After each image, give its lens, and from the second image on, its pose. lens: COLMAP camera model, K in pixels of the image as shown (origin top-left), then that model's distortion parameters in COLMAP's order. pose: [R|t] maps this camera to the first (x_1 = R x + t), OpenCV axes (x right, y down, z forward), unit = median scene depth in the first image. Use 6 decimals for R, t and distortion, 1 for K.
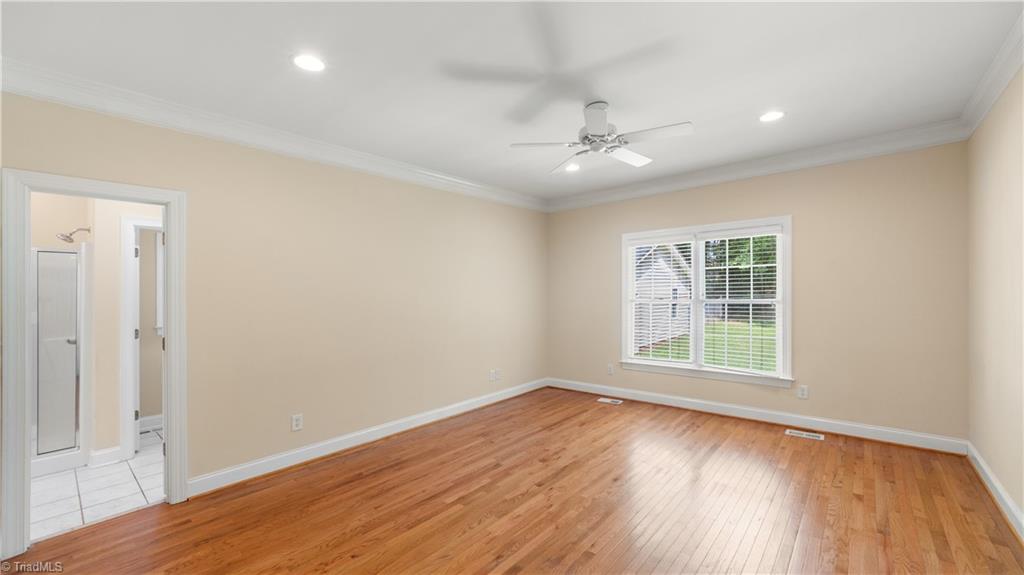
lens RADIAL K [[408.2, 0, 511.7], [0, 408.2, 298.6], [0, 0, 1]] dist [-0.009076, 0.003358]
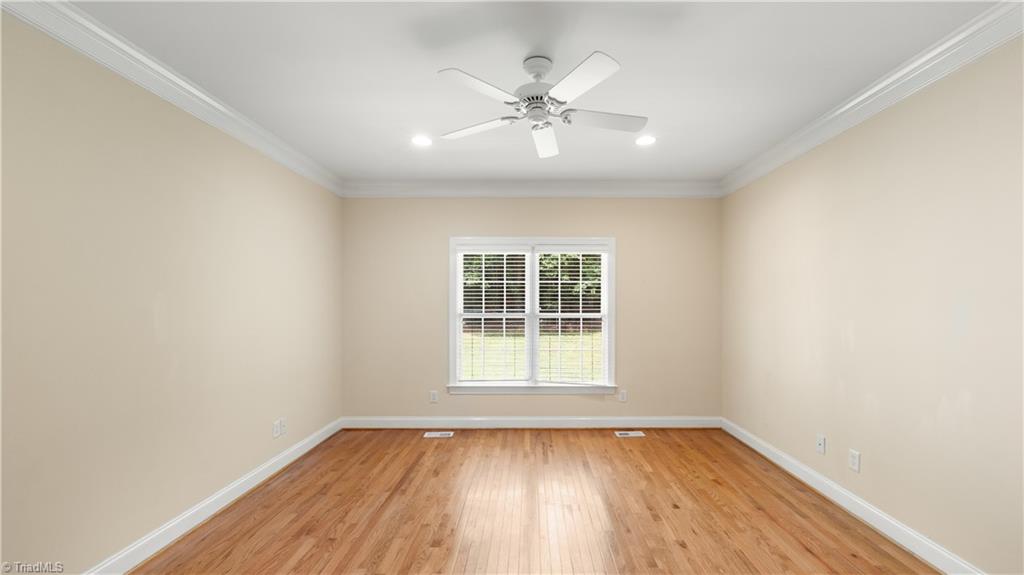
lens RADIAL K [[408.2, 0, 510.8], [0, 408.2, 311.2], [0, 0, 1]] dist [-0.009076, 0.003358]
pose [[0.749882, 0.008078, 0.661522, -0.247183], [-0.004761, 0.999965, -0.006814, 0.003467], [-0.661554, 0.001961, 0.749895, 0.333957]]
